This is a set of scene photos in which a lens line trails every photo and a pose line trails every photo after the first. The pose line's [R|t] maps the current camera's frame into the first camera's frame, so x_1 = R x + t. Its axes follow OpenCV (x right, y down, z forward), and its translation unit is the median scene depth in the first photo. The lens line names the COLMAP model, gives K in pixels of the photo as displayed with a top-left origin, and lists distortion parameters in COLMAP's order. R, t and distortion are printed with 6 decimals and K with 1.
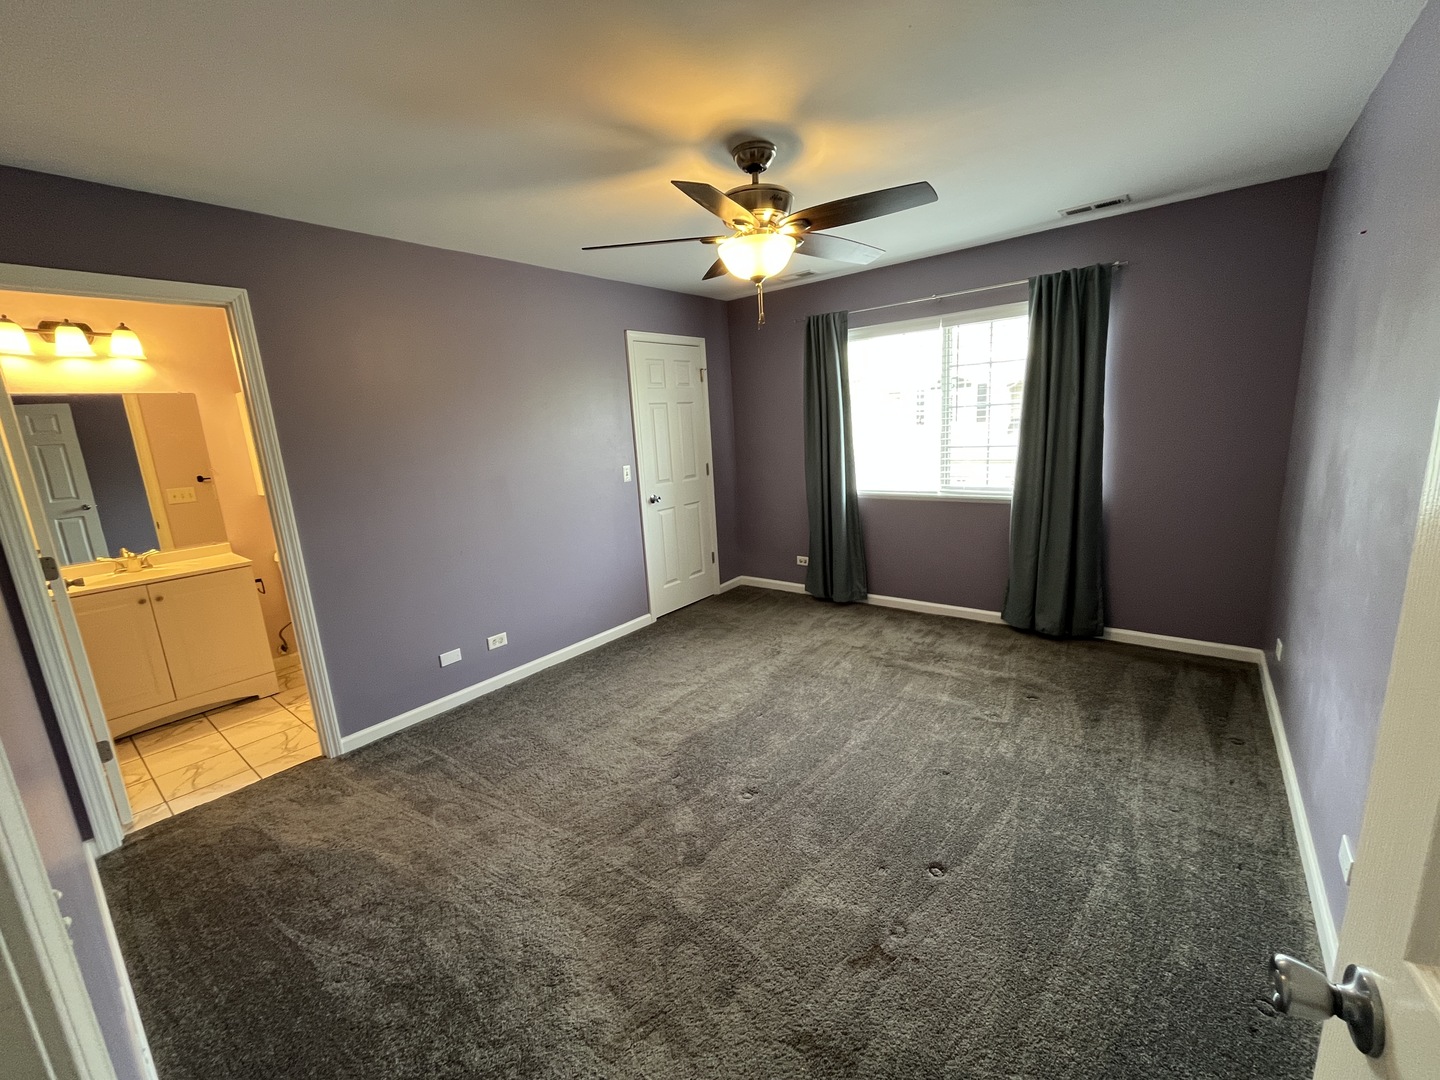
lens RADIAL K [[584.9, 0, 717.1], [0, 584.9, 537.7], [0, 0, 1]] dist [-0.002764, -0.000134]
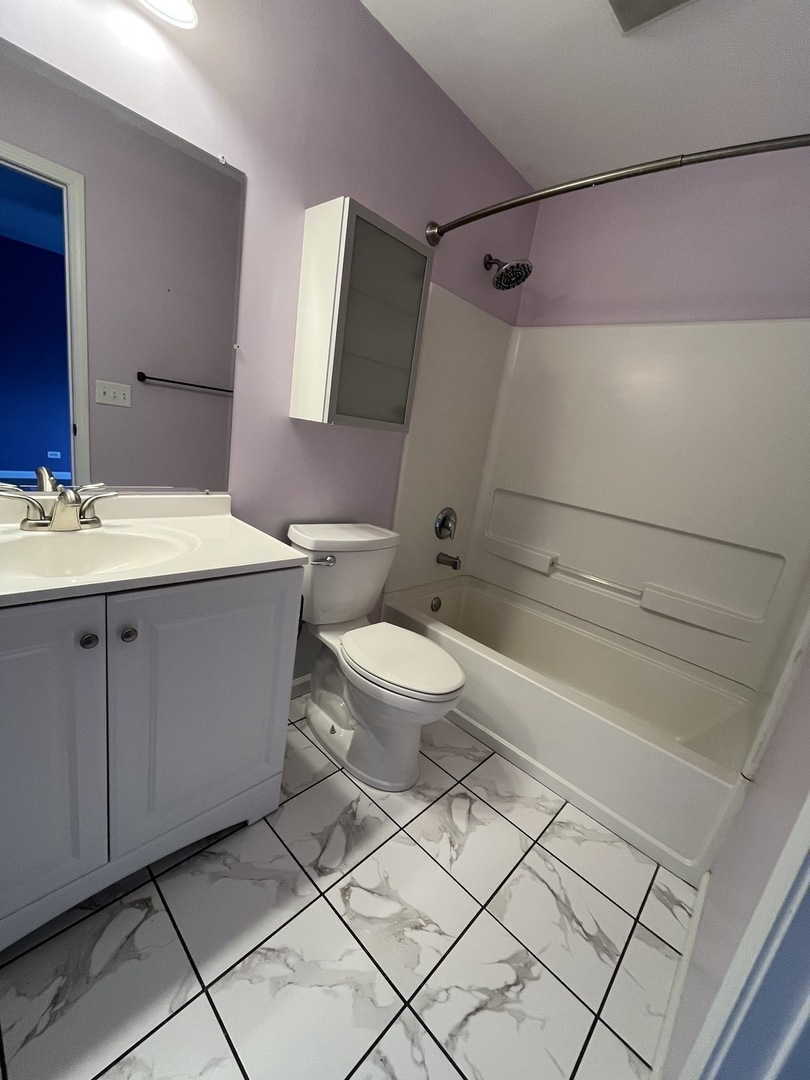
lens RADIAL K [[438.7, 0, 404.6], [0, 438.7, 542.2], [0, 0, 1]] dist [-0.002764, -0.000134]
pose [[0.973842, 0.225656, -0.026647, -0.729345], [-0.224213, 0.973334, 0.048466, -0.005664], [0.036873, -0.041224, 0.998469, 0.672946]]
